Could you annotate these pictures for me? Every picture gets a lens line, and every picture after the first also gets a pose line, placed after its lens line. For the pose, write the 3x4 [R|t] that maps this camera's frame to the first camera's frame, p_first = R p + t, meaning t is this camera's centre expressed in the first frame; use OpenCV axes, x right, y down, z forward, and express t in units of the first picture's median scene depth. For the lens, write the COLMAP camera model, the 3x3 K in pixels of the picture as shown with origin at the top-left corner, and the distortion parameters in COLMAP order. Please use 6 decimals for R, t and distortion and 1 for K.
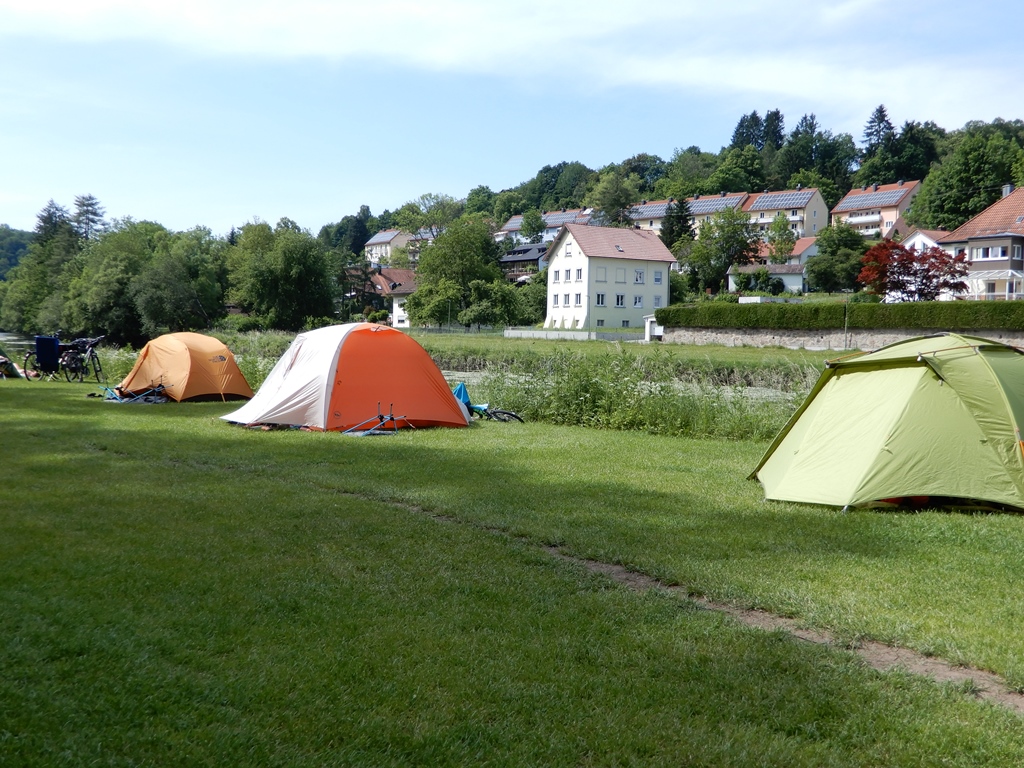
lens RADIAL K [[1130.3, 0, 512.0], [0, 1130.3, 383.9], [0, 0, 1]] dist [-0.030582, 0.000000]
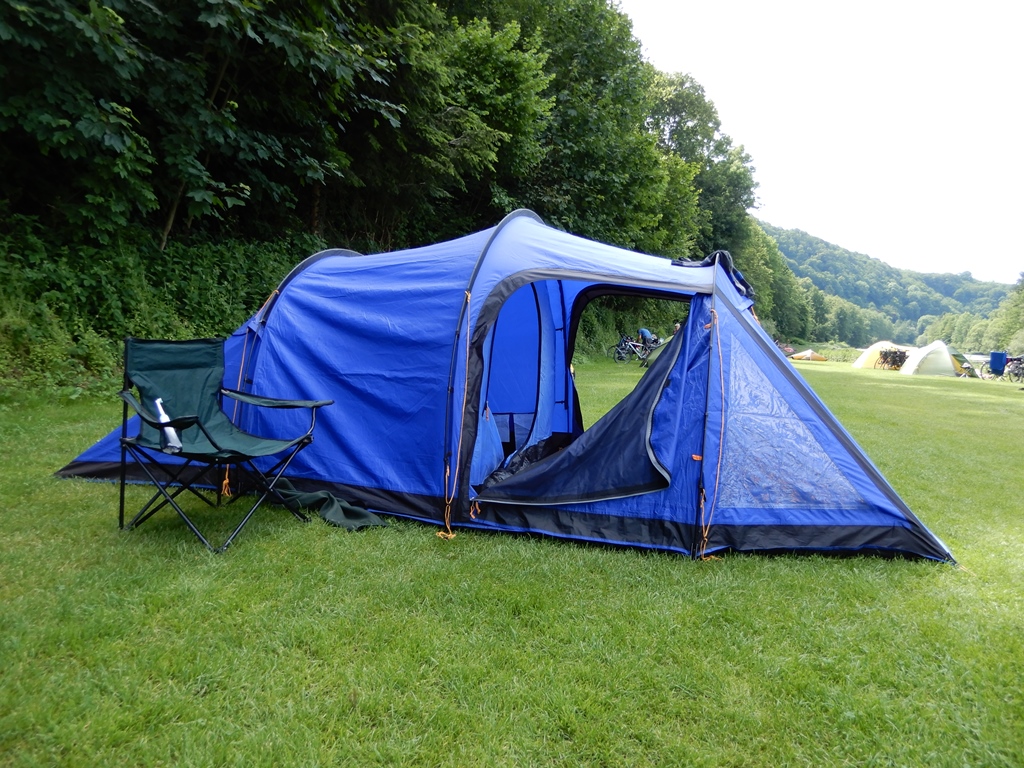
lens RADIAL K [[717.4, 0, 512.6], [0, 717.4, 383.2], [0, 0, 1]] dist [0.001827, -0.000163]
pose [[0.536224, 0.076150, -0.840634, 0.062982], [-0.077895, 0.996137, 0.040548, 0.012643], [0.840474, 0.043738, 0.540084, -0.099883]]
